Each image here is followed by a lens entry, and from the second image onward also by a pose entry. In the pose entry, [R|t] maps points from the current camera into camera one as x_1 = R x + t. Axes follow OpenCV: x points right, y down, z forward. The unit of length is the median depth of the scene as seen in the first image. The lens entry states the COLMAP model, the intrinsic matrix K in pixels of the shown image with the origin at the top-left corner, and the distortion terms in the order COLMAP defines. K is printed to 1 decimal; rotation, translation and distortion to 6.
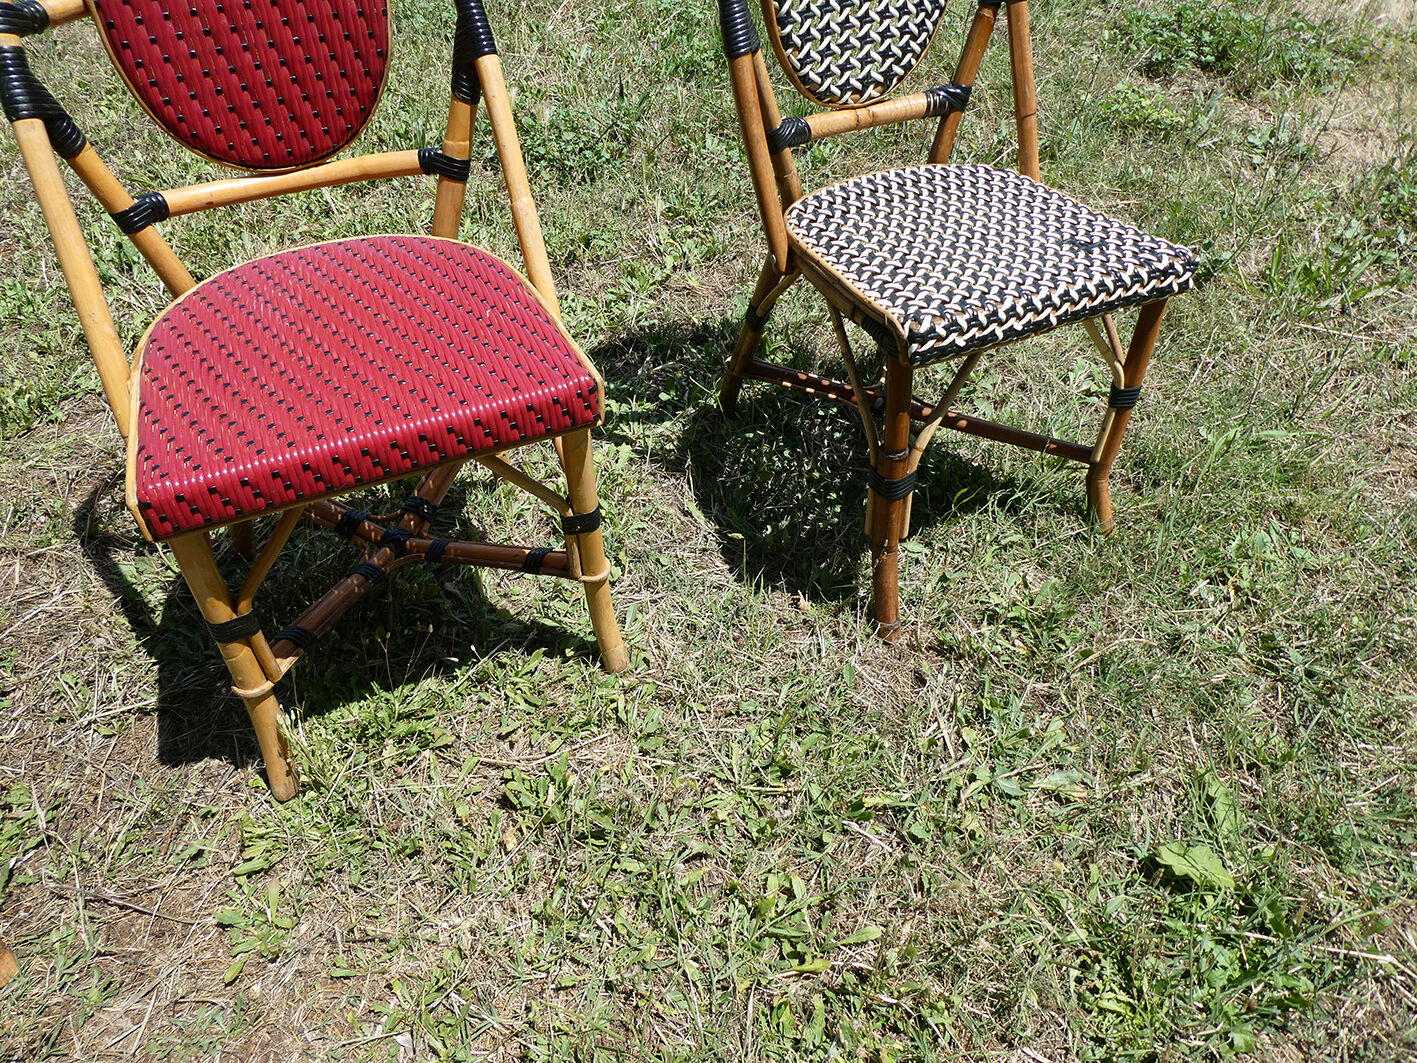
lens RADIAL K [[1015.9, 0, 706.8], [0, 1015.9, 529.5], [0, 0, 1]] dist [-0.004942, 0.000060]
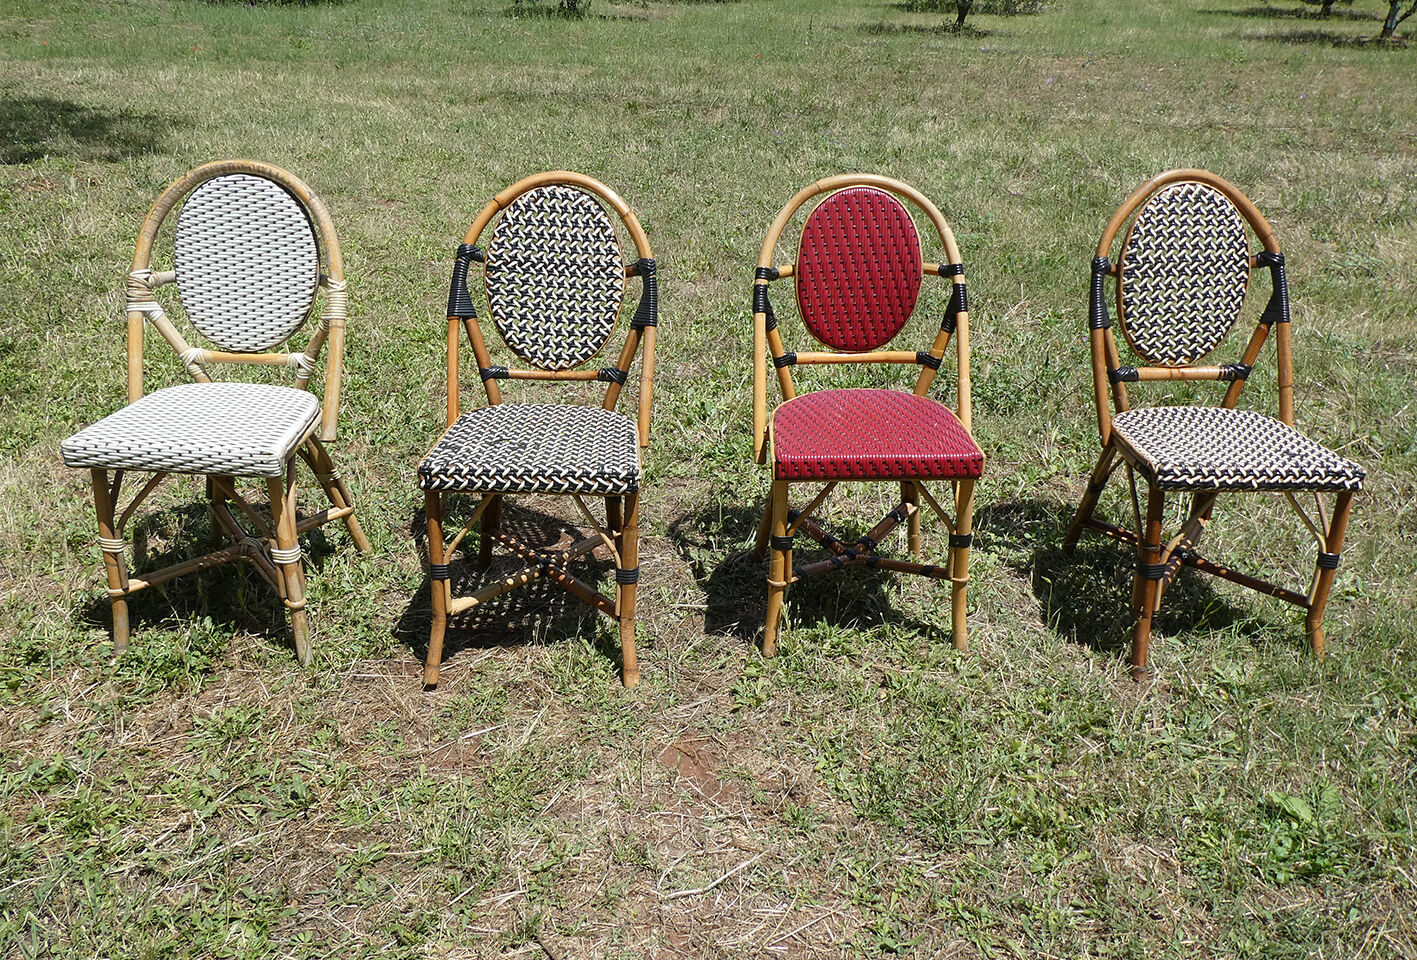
lens RADIAL K [[1196.9, 0, 717.8], [0, 1196.9, 485.4], [0, 0, 1]] dist [0.009218, -0.007213]
pose [[0.921753, 0.162300, -0.352179, 0.189202], [-0.267503, 0.923636, -0.274479, 0.523757], [0.280738, 0.347211, 0.894780, -0.945171]]
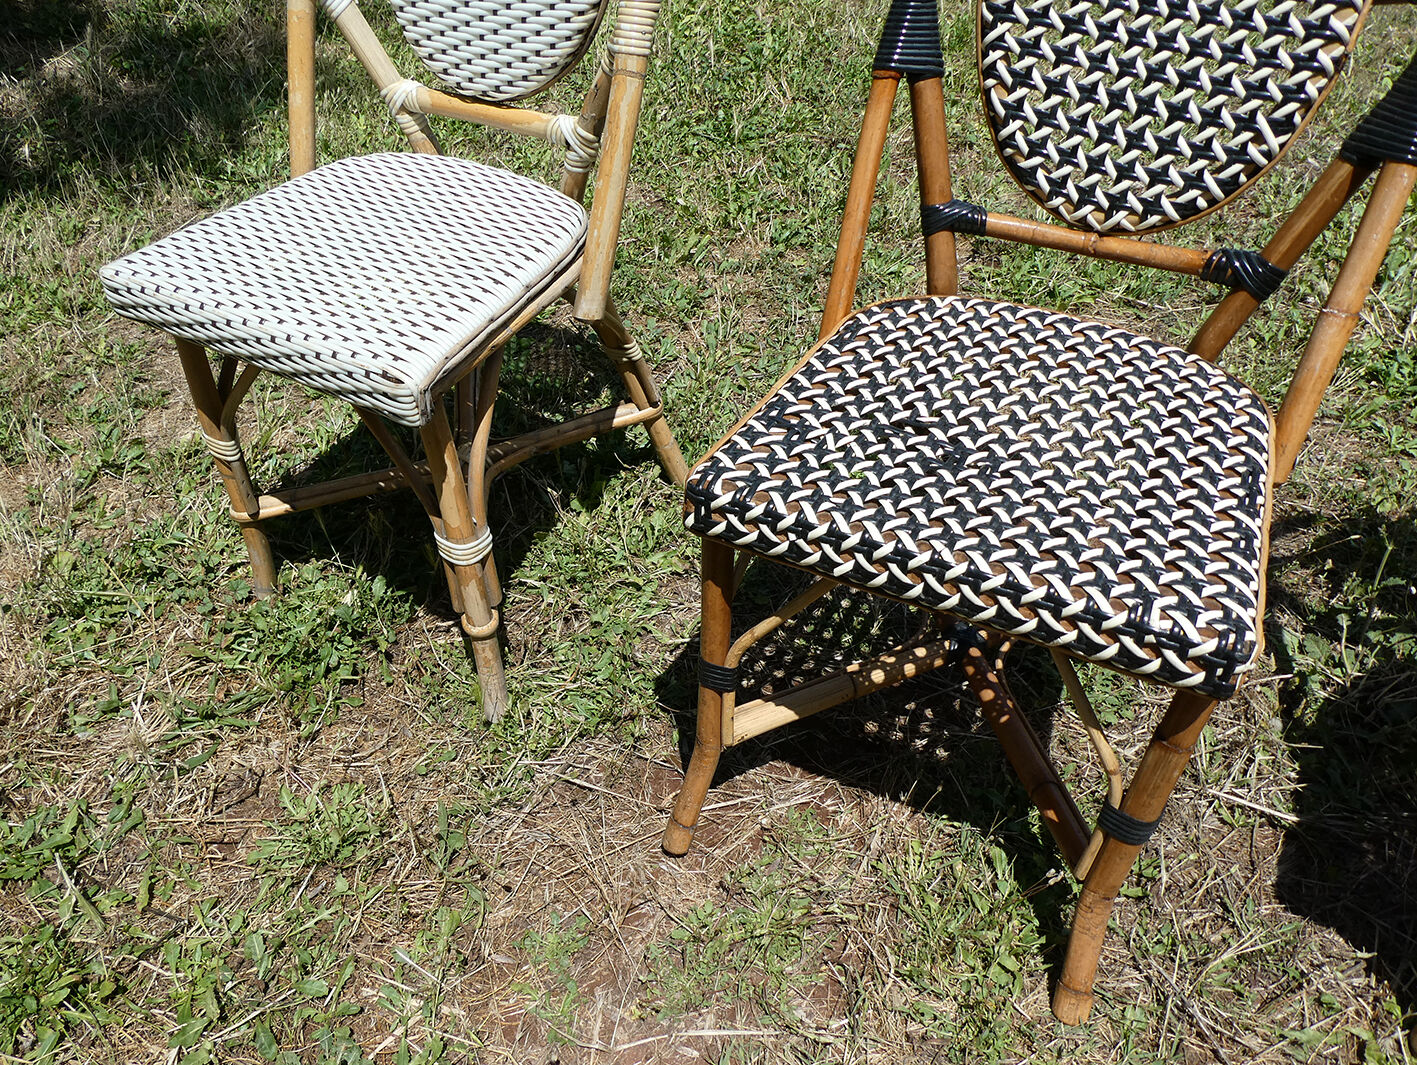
lens RADIAL K [[1104.3, 0, 656.8], [0, 1104.3, 577.3], [0, 0, 1]] dist [0.013789, -0.033200]
pose [[0.617216, 0.515924, -0.594027, -0.406214], [-0.486233, 0.843684, 0.227542, 0.046714], [0.618565, 0.148393, 0.771594, -0.047313]]
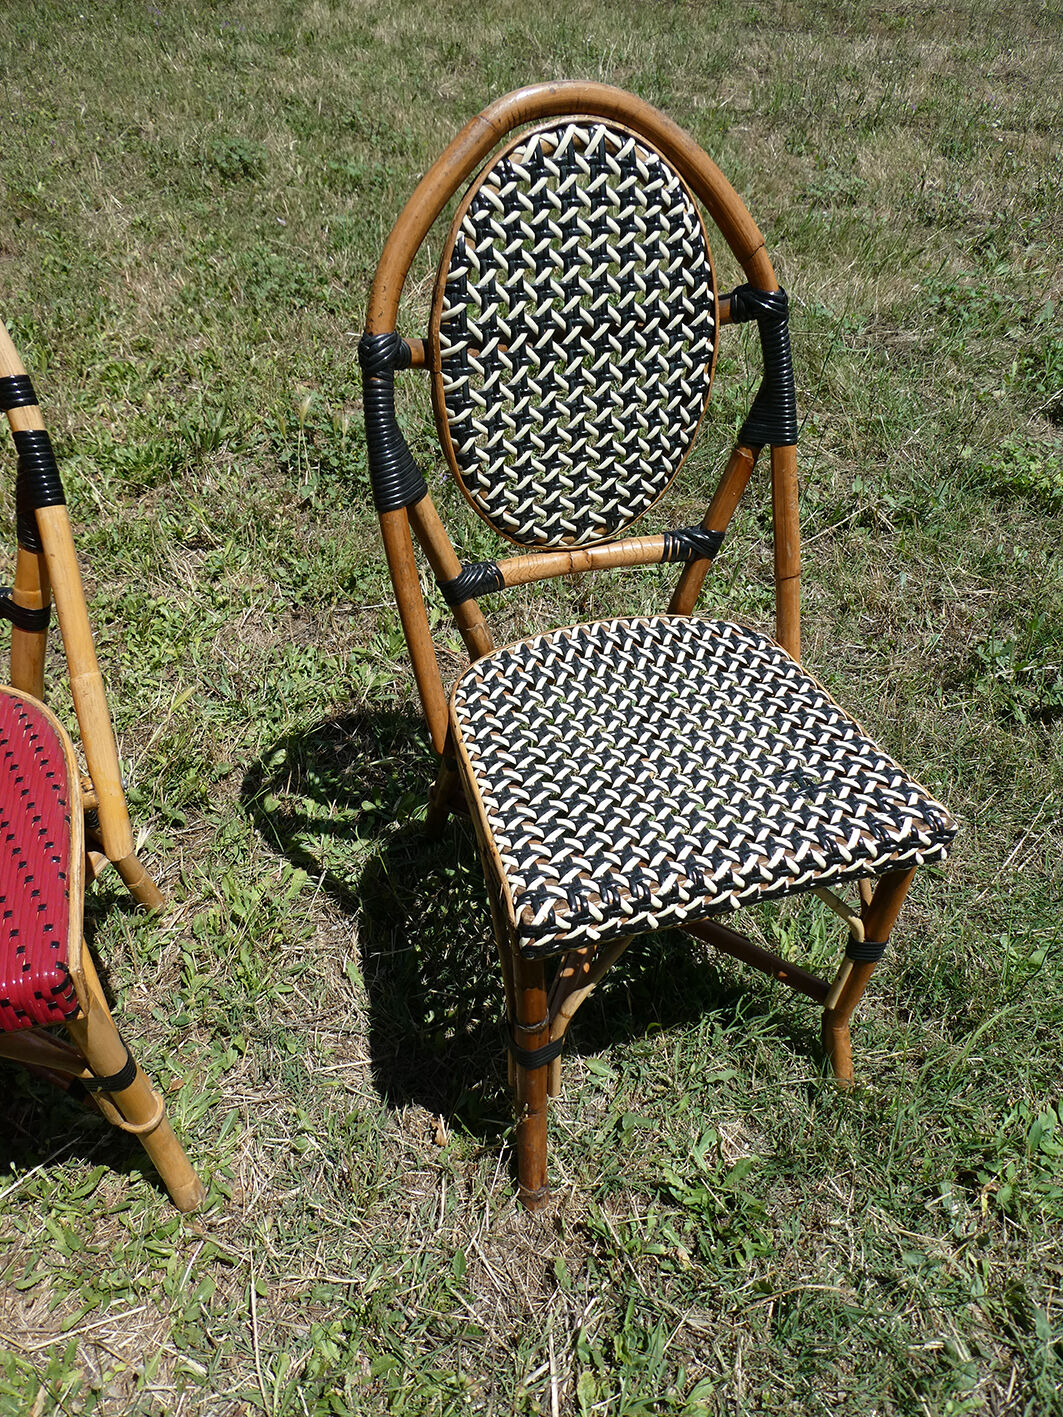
lens RADIAL K [[1015.9, 0, 531.8], [0, 1015.9, 710.1], [0, 0, 1]] dist [-0.004942, 0.000060]
pose [[0.988626, 0.122685, -0.086985, 0.207249], [-0.124494, 0.992097, -0.015657, -0.277206], [0.084377, 0.026308, 0.996087, 0.192993]]
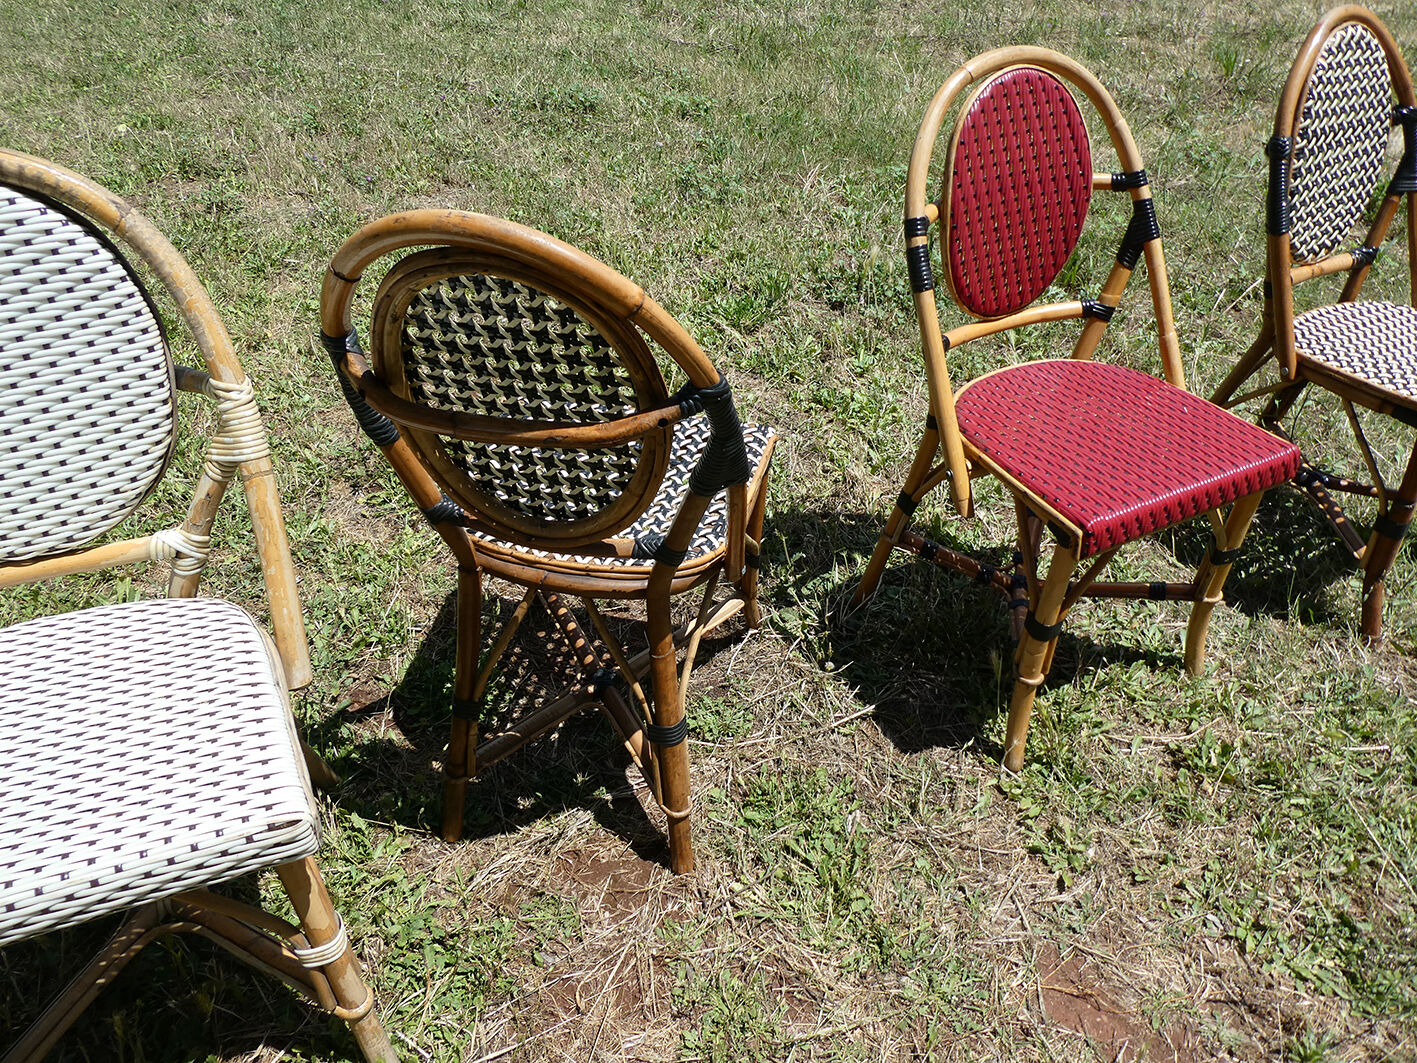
lens RADIAL K [[1015.9, 0, 713.6], [0, 1015.9, 536.6], [0, 0, 1]] dist [-0.004942, 0.000060]
pose [[0.998556, -0.028349, 0.045623, -0.757149], [0.033293, 0.993203, -0.111533, 0.082608], [-0.042151, 0.112891, 0.992713, -0.304245]]
